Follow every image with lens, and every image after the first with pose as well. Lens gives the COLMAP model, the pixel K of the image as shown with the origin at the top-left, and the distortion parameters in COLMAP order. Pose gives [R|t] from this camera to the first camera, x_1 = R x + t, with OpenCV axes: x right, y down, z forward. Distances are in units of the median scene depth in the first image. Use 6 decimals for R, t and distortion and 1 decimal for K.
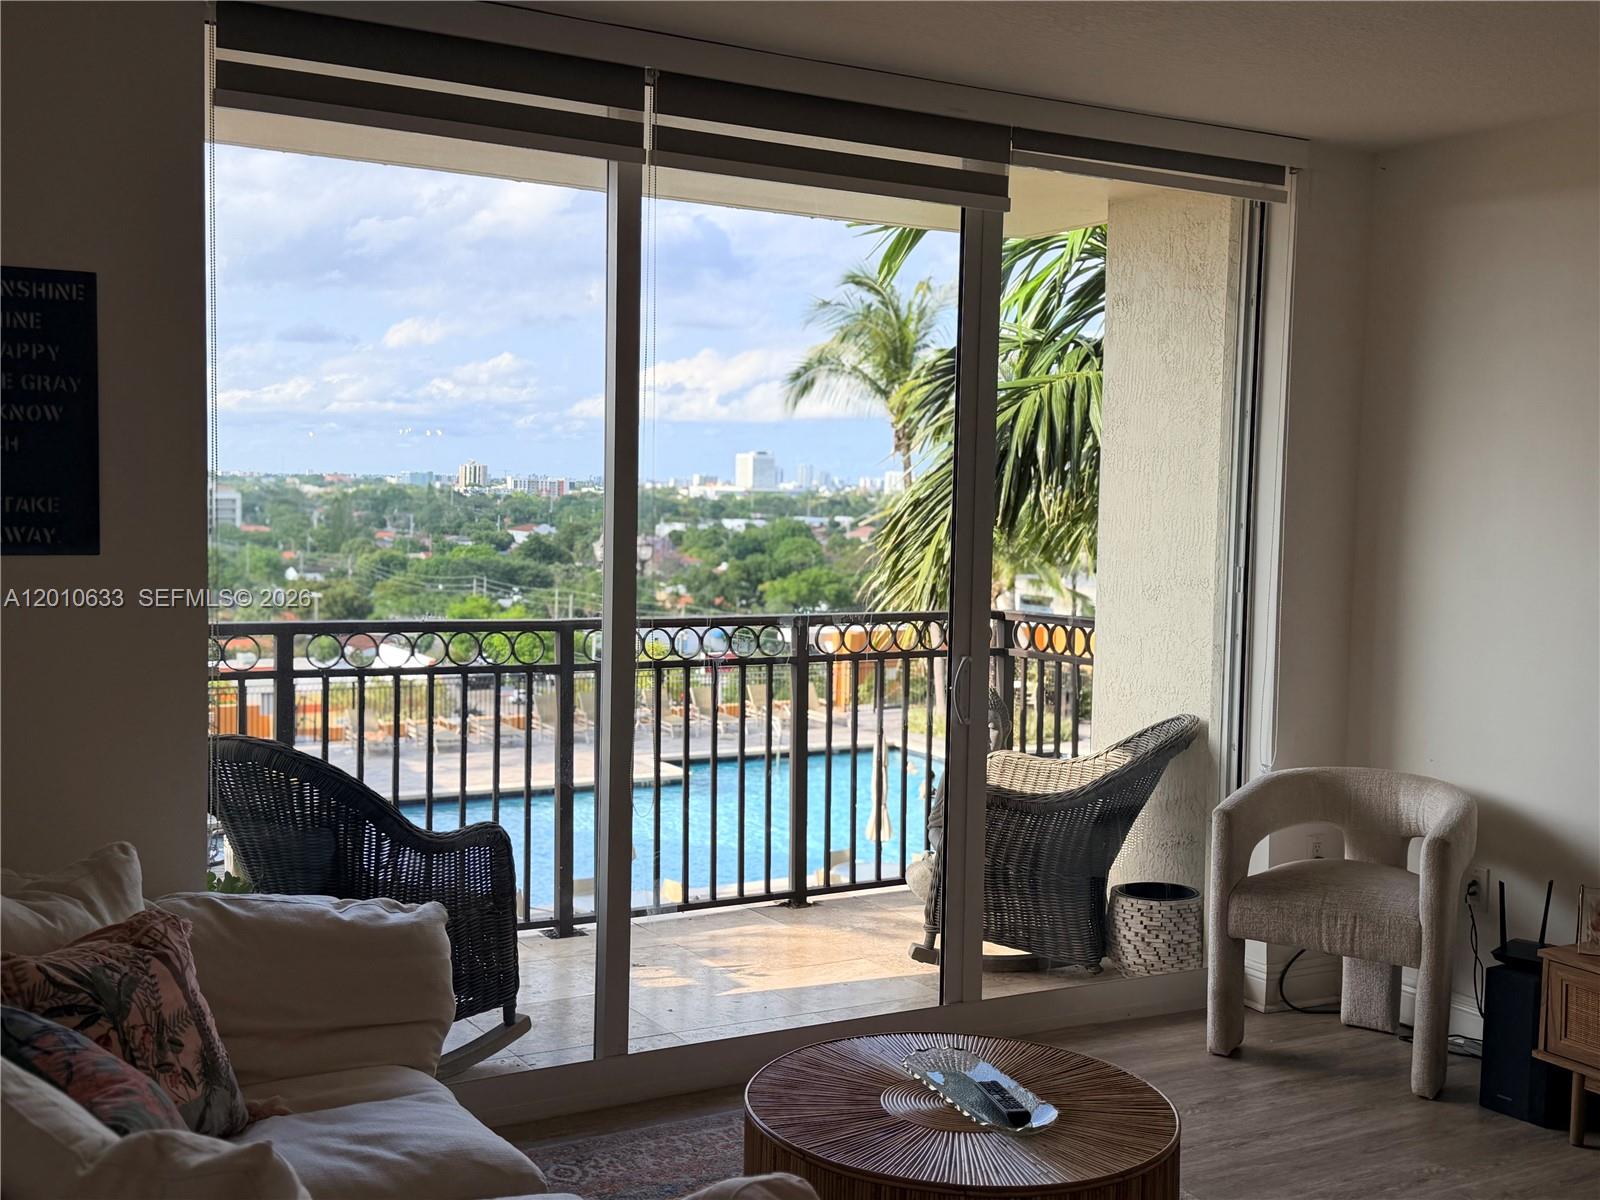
lens RADIAL K [[1740.8, 0, 791.3], [0, 1740.8, 602.9], [0, 0, 1]] dist [0.083046, 0.000000]
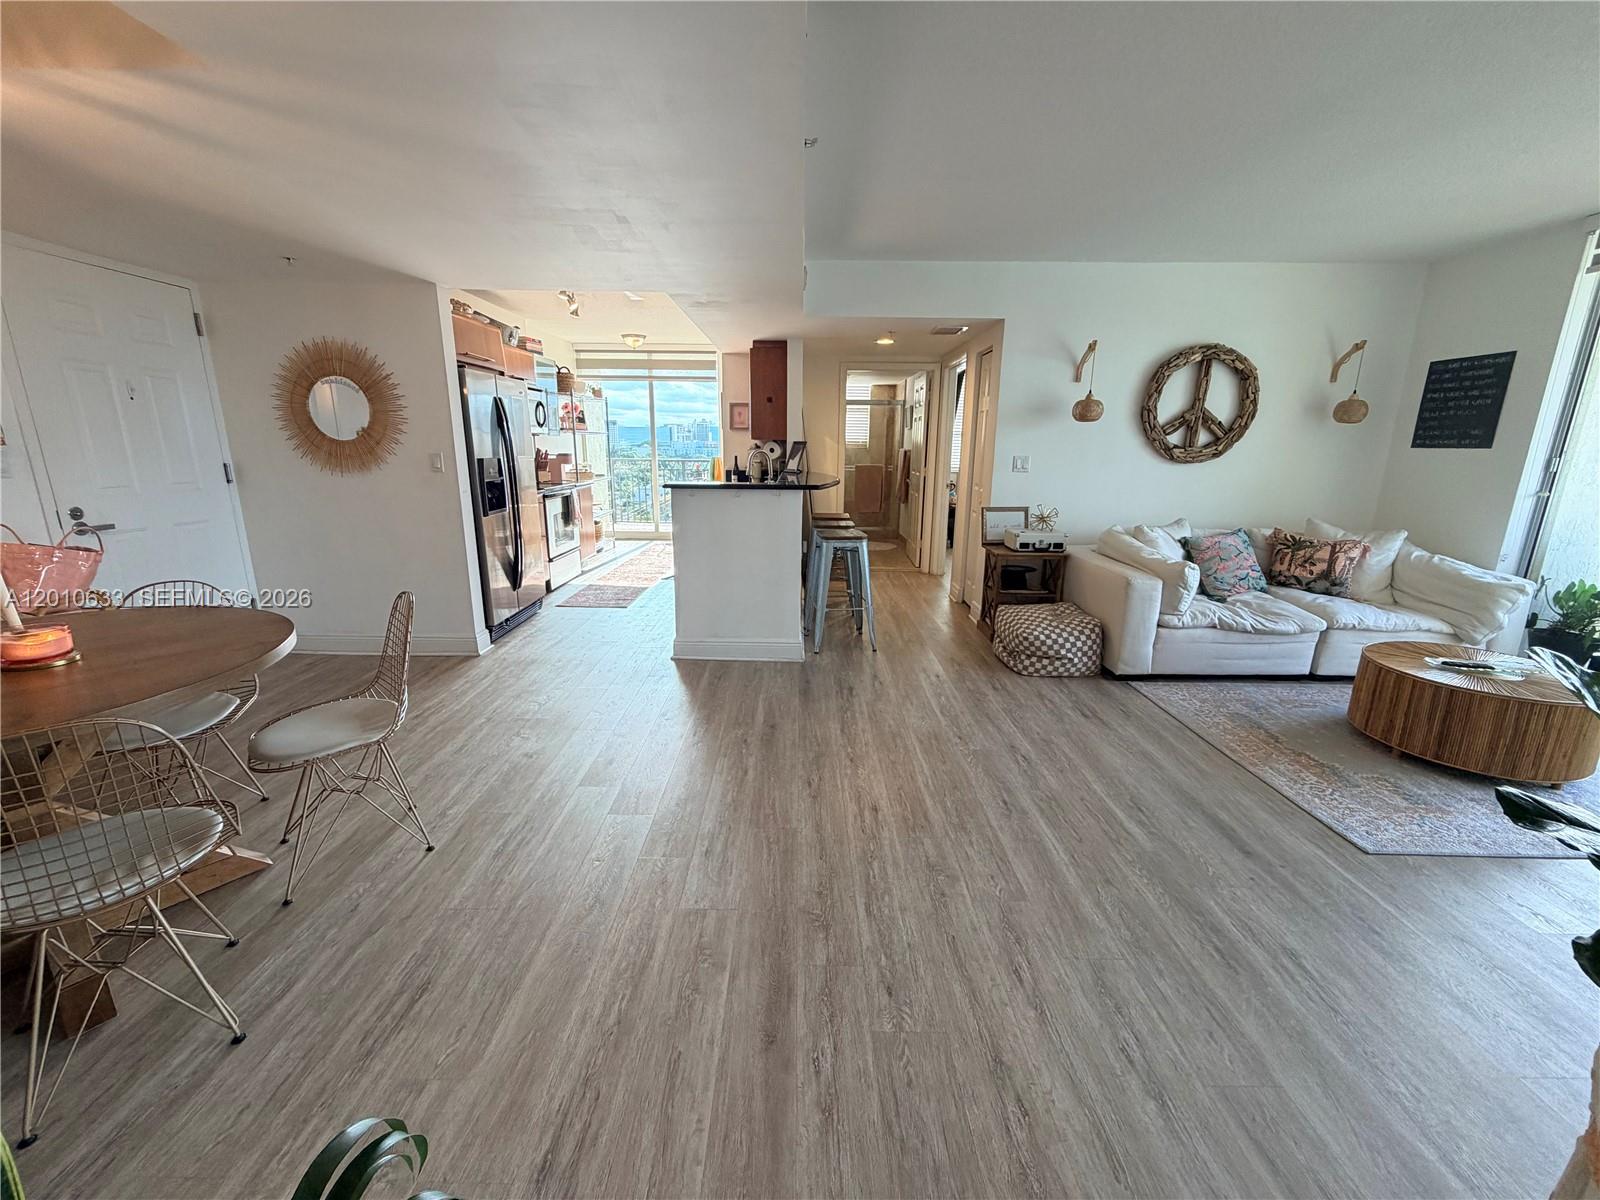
lens RADIAL K [[637.7, 0, 796.8], [0, 637.7, 601.5], [0, 0, 1]] dist [0.000269, -0.000132]
pose [[-0.496569, 0.185922, -0.847851, 0.864312], [-0.077282, 0.963441, 0.256531, 0.027309], [0.864550, 0.192909, -0.464047, 0.384858]]
